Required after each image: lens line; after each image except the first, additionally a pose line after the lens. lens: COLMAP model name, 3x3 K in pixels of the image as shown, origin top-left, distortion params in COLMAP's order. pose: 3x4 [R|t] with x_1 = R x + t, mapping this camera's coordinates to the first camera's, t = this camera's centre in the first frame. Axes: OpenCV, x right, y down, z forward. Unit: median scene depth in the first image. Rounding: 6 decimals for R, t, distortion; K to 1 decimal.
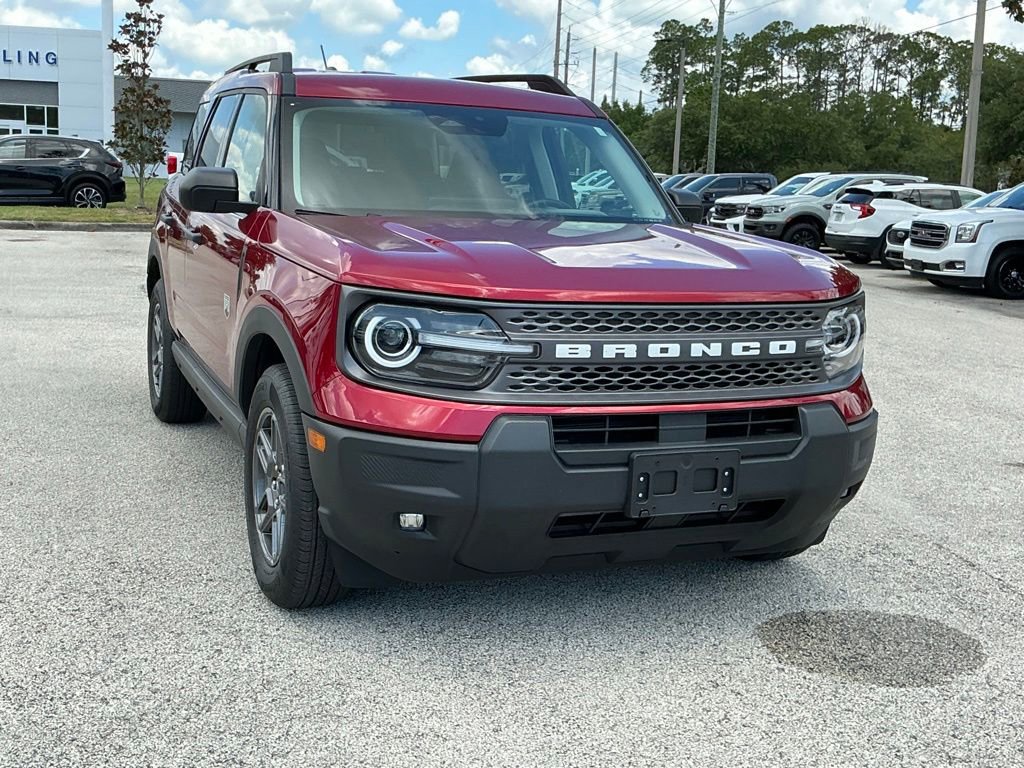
lens RADIAL K [[1190.2, 0, 512.0], [0, 1190.2, 384.0], [0, 0, 1]] dist [0.159801, -0.371839]
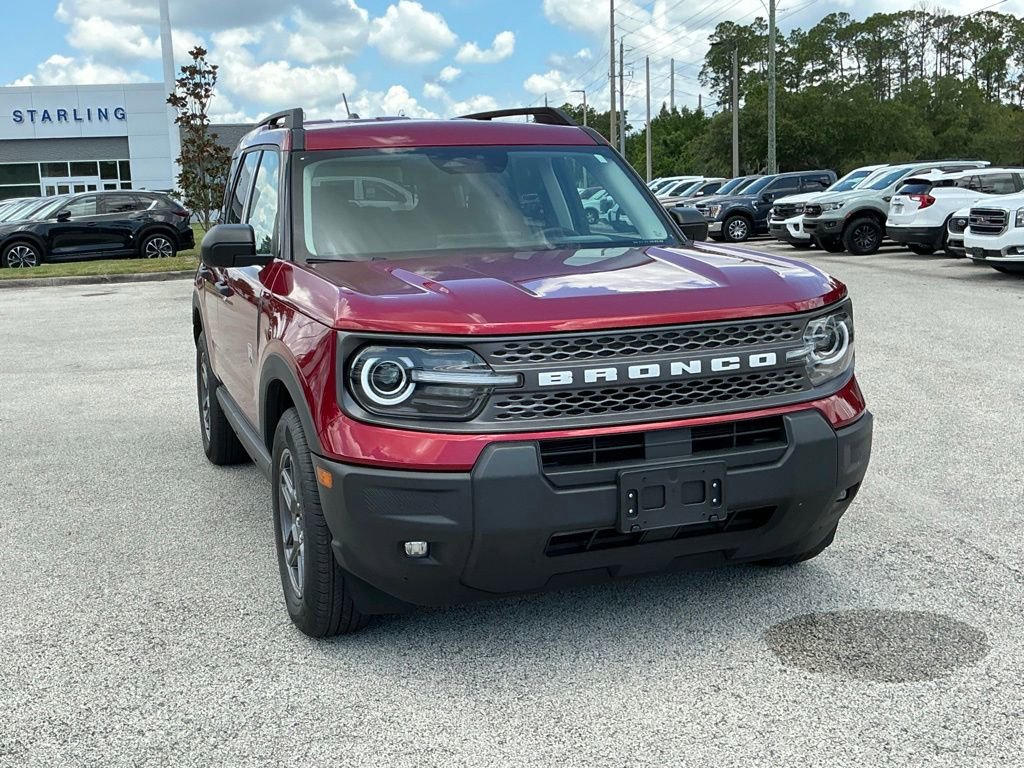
lens RADIAL K [[1190.2, 0, 512.0], [0, 1190.2, 384.0], [0, 0, 1]] dist [0.159801, -0.371839]
pose [[0.995571, -0.067807, -0.065120, 0.073642], [0.066927, 0.997636, -0.015597, -0.008057], [0.066023, 0.011169, 0.997756, -0.049566]]
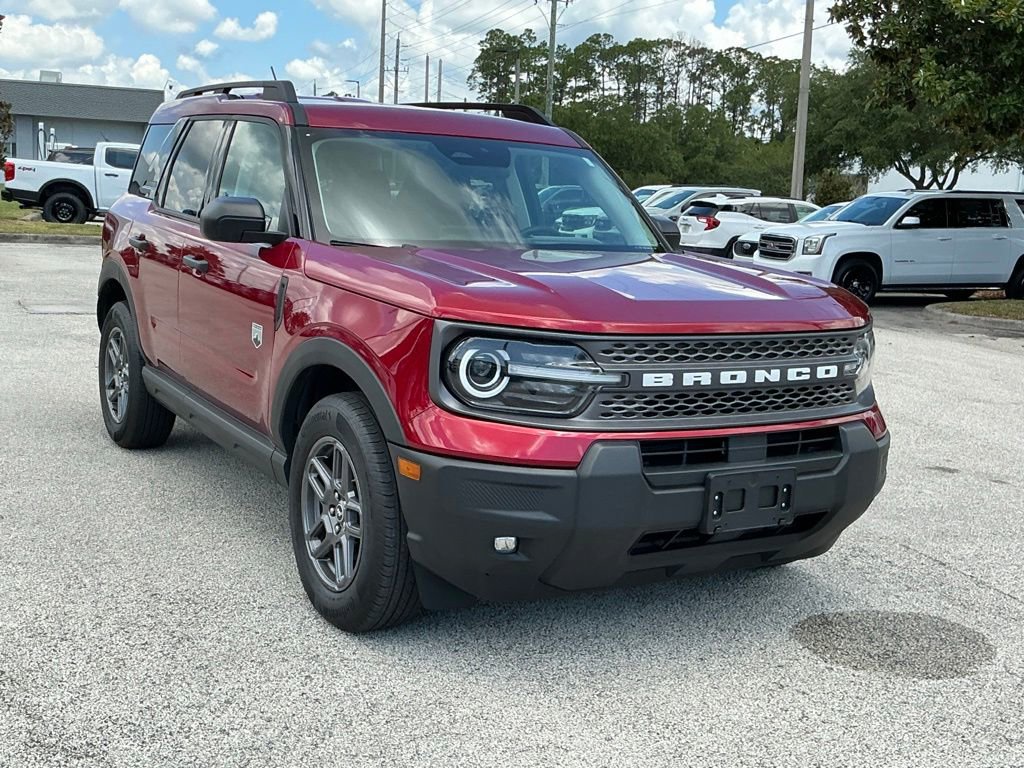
lens RADIAL K [[1190.2, 0, 512.0], [0, 1190.2, 384.0], [0, 0, 1]] dist [0.159801, -0.371839]
pose [[0.989427, -0.016436, 0.144097, -0.209726], [0.017090, 0.999848, -0.003304, -0.020592], [-0.144021, 0.005731, 0.989558, -0.036474]]
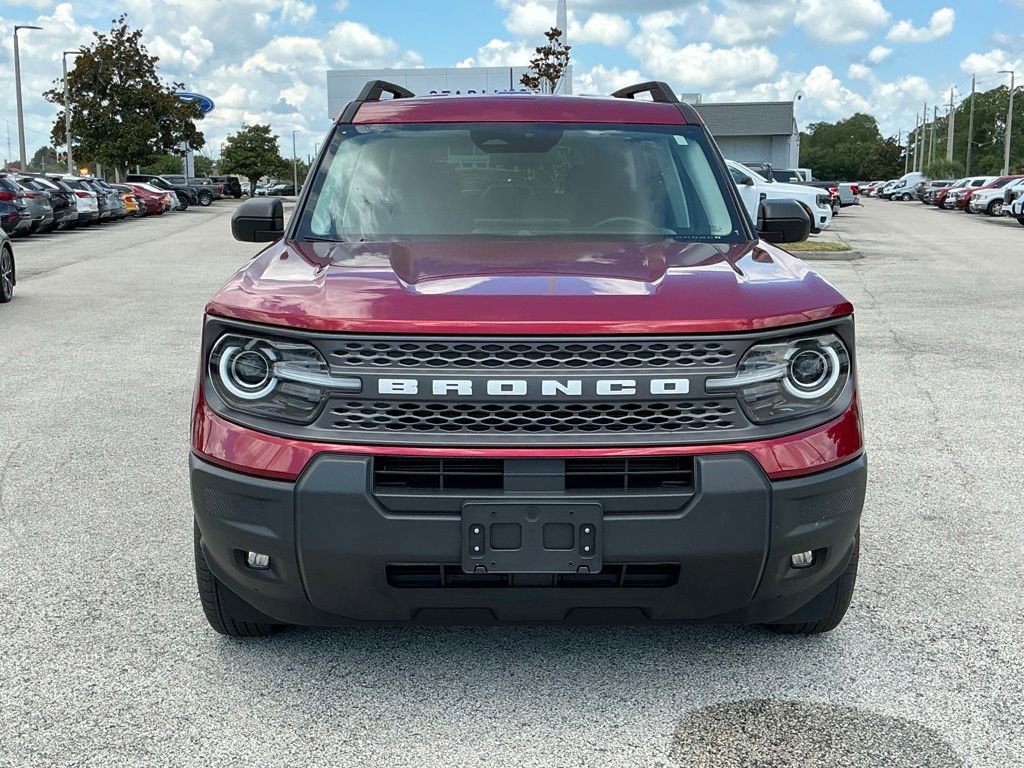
lens RADIAL K [[1190.2, 0, 512.0], [0, 1190.2, 384.0], [0, 0, 1]] dist [0.159801, -0.371839]
pose [[0.924695, 0.020312, -0.380166, 0.435946], [-0.025399, 0.999642, -0.008368, -0.021912], [0.379860, 0.017394, 0.924880, 0.164419]]
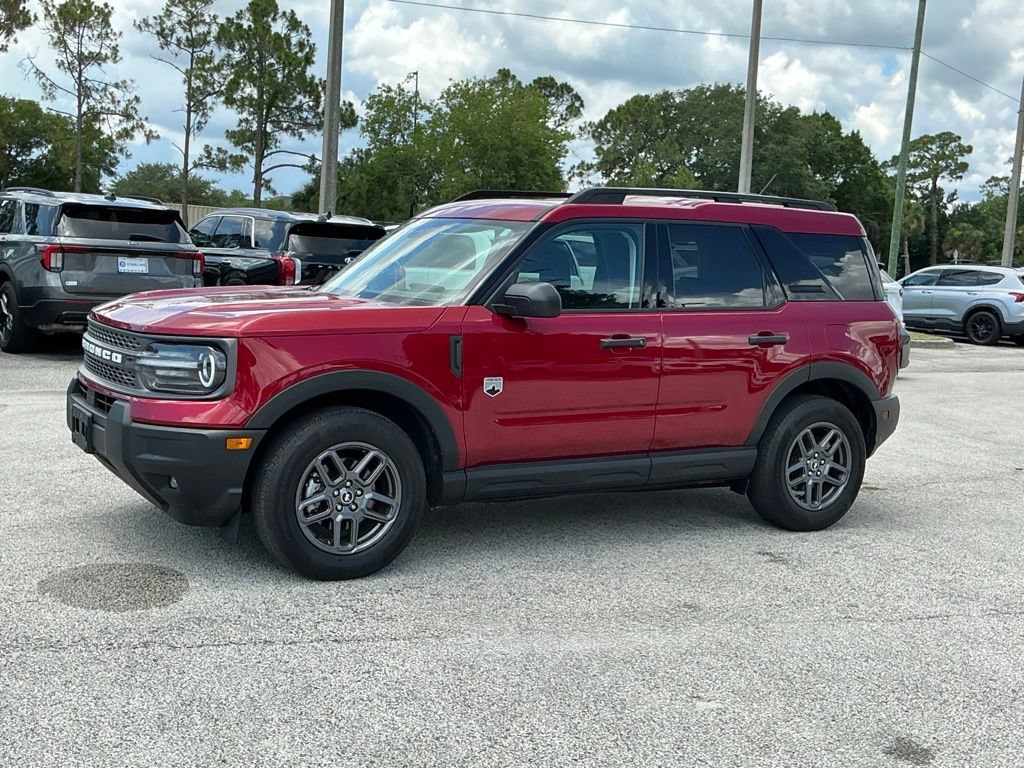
lens RADIAL K [[1190.2, 0, 512.0], [0, 1190.2, 384.0], [0, 0, 1]] dist [0.159801, -0.371839]
pose [[0.140921, 0.073957, -0.987255, 1.769832], [-0.216450, 0.975382, 0.042172, -0.167738], [0.966070, 0.207749, 0.153460, 1.229156]]
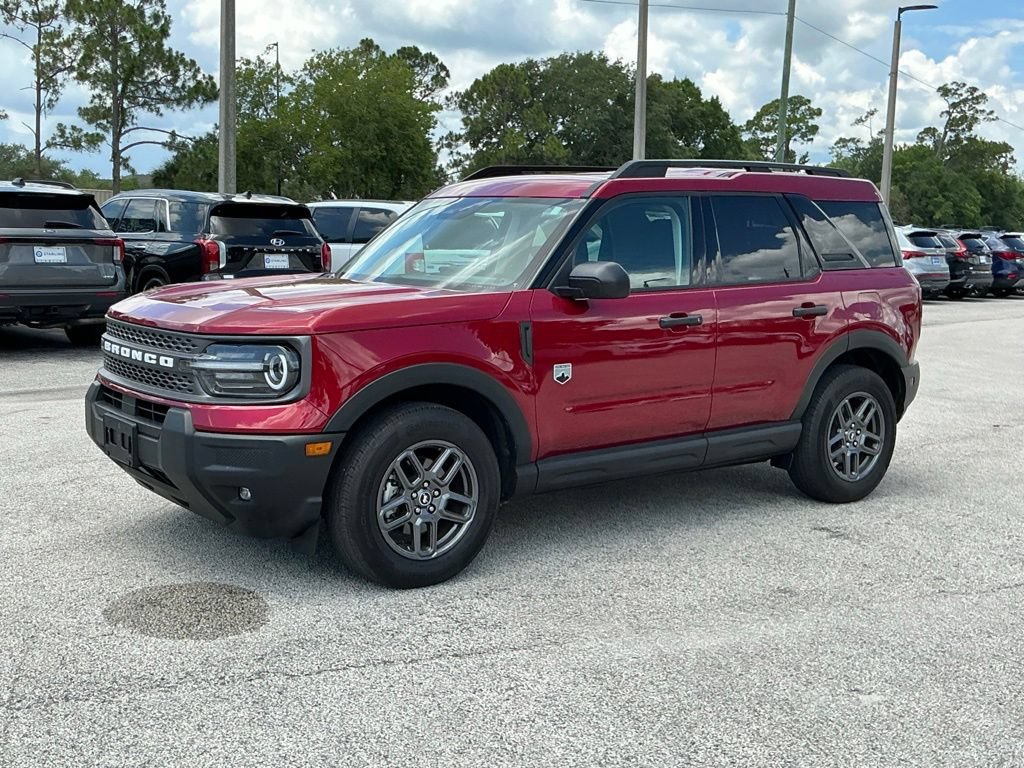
lens RADIAL K [[1190.2, 0, 512.0], [0, 1190.2, 384.0], [0, 0, 1]] dist [0.159801, -0.371839]
pose [[0.253081, 0.087659, -0.963466, 1.640861], [-0.176038, 0.983434, 0.043234, -0.133422], [0.951294, 0.158664, 0.264319, 0.994283]]
